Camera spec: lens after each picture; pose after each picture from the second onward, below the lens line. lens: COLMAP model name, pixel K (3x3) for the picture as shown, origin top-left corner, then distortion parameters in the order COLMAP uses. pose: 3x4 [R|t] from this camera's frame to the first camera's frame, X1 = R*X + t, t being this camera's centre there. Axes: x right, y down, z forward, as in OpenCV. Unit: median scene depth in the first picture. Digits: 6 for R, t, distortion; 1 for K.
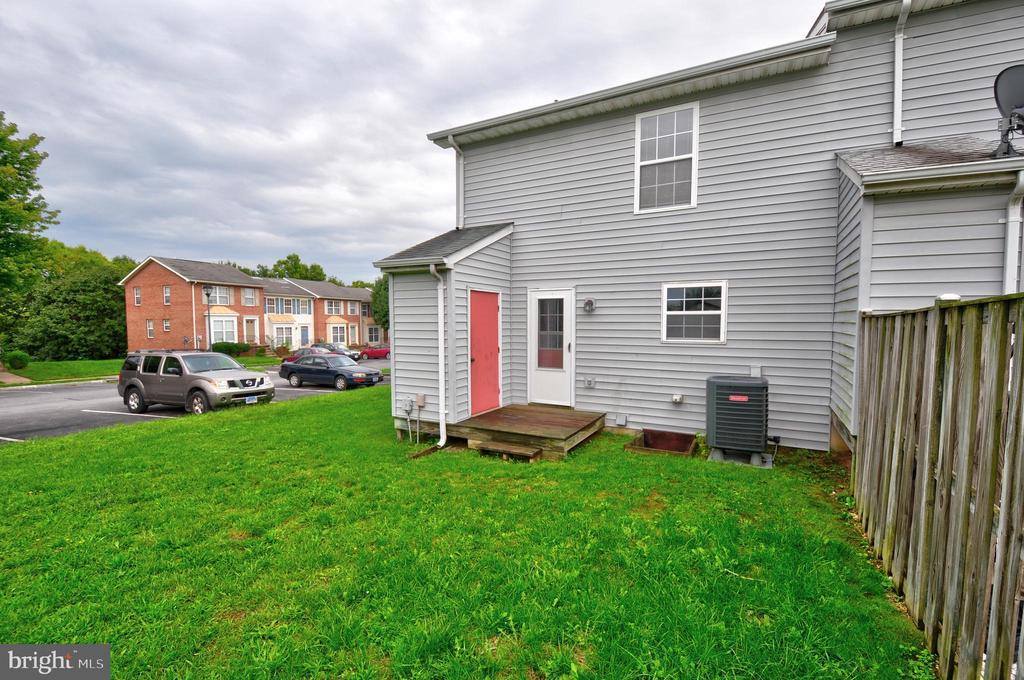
lens RADIAL K [[450.4, 0, 513.5], [0, 450.4, 342.5], [0, 0, 1]] dist [-0.016363, -0.001507]
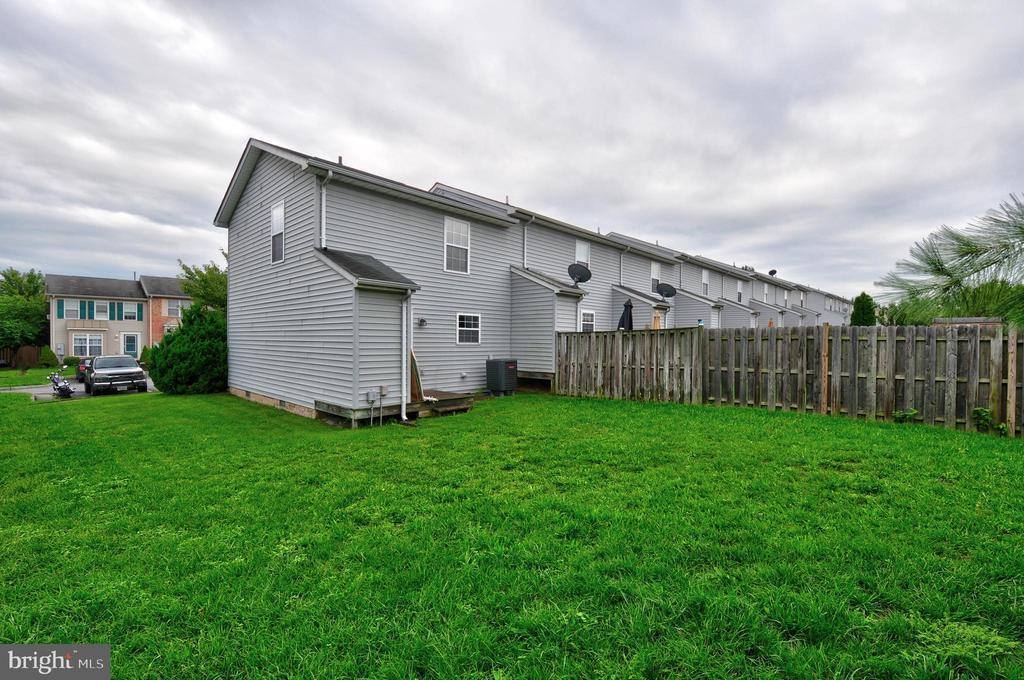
lens RADIAL K [[450.4, 0, 515.9], [0, 450.4, 341.9], [0, 0, 1]] dist [-0.016363, -0.001507]
pose [[0.256442, -0.001341, 0.966559, -1.411064], [0.032072, 0.999460, -0.007123, 0.009207], [-0.966027, 0.032826, 0.256346, 0.307168]]
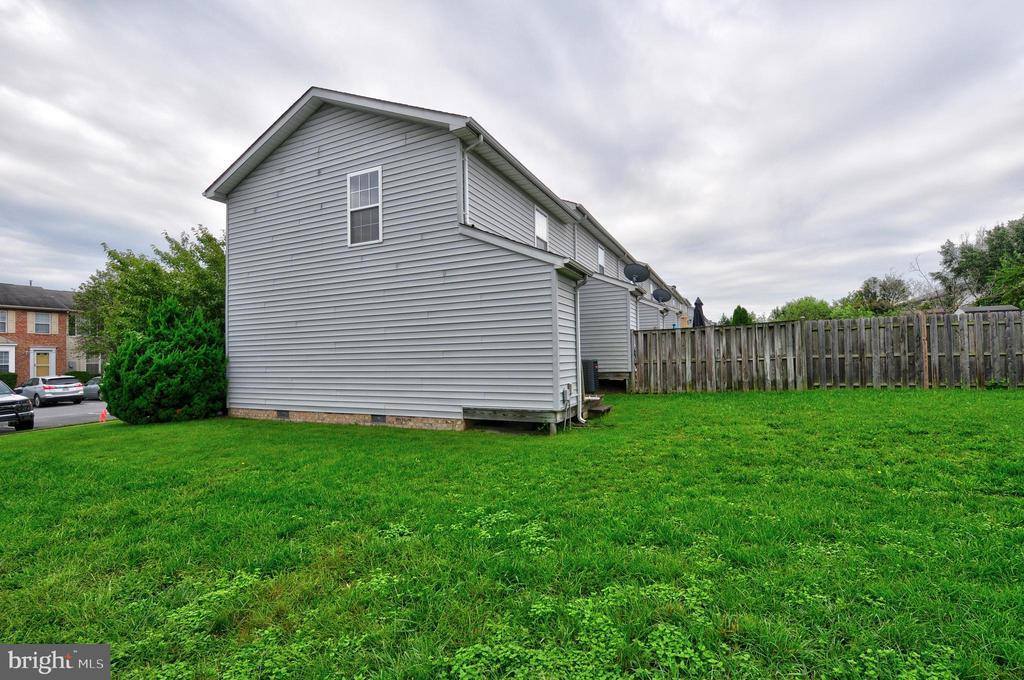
lens RADIAL K [[450.4, 0, 511.7], [0, 450.4, 342.0], [0, 0, 1]] dist [-0.016363, -0.001507]
pose [[-0.056939, 0.037071, 0.997689, -1.379459], [0.061100, 0.997567, -0.033580, 0.040268], [-0.996506, 0.059047, -0.059066, 1.250370]]
